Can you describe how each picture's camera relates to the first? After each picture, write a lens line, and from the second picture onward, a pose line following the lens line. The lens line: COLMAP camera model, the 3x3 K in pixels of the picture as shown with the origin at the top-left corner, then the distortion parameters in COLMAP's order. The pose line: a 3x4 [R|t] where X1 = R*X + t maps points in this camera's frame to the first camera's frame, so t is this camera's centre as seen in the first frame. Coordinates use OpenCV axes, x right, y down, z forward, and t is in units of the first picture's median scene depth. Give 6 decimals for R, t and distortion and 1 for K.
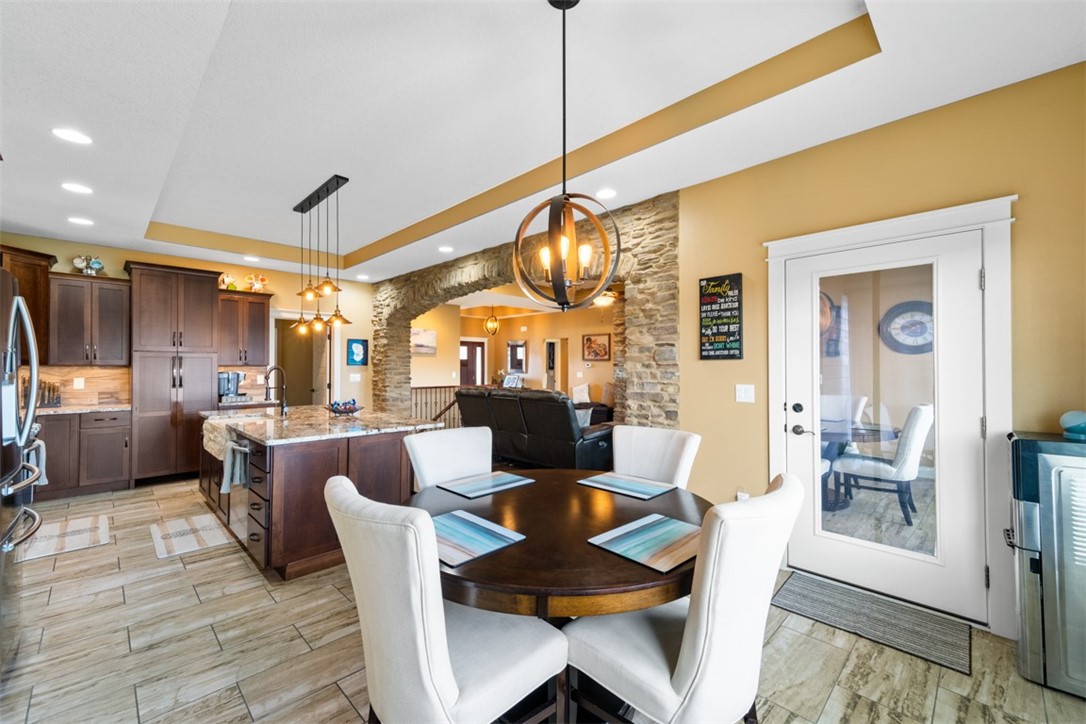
lens RADIAL K [[442.0, 0, 547.4], [0, 442.0, 360.2], [0, 0, 1]] dist [-0.000966, -0.000090]
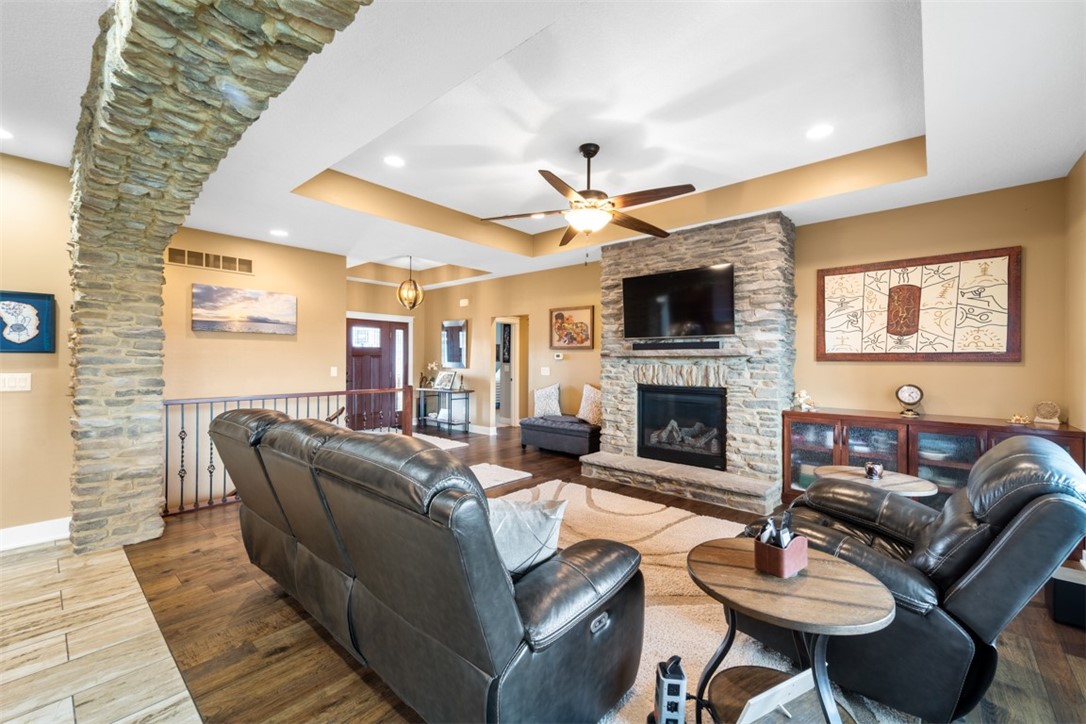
lens RADIAL K [[442.0, 0, 541.9], [0, 442.0, 360.7], [0, 0, 1]] dist [-0.000966, -0.000090]
pose [[0.998689, 0.002867, 0.051101, 0.035643], [-0.003715, 0.999857, 0.016507, 0.007089], [-0.051047, -0.016675, 0.998557, 0.363148]]
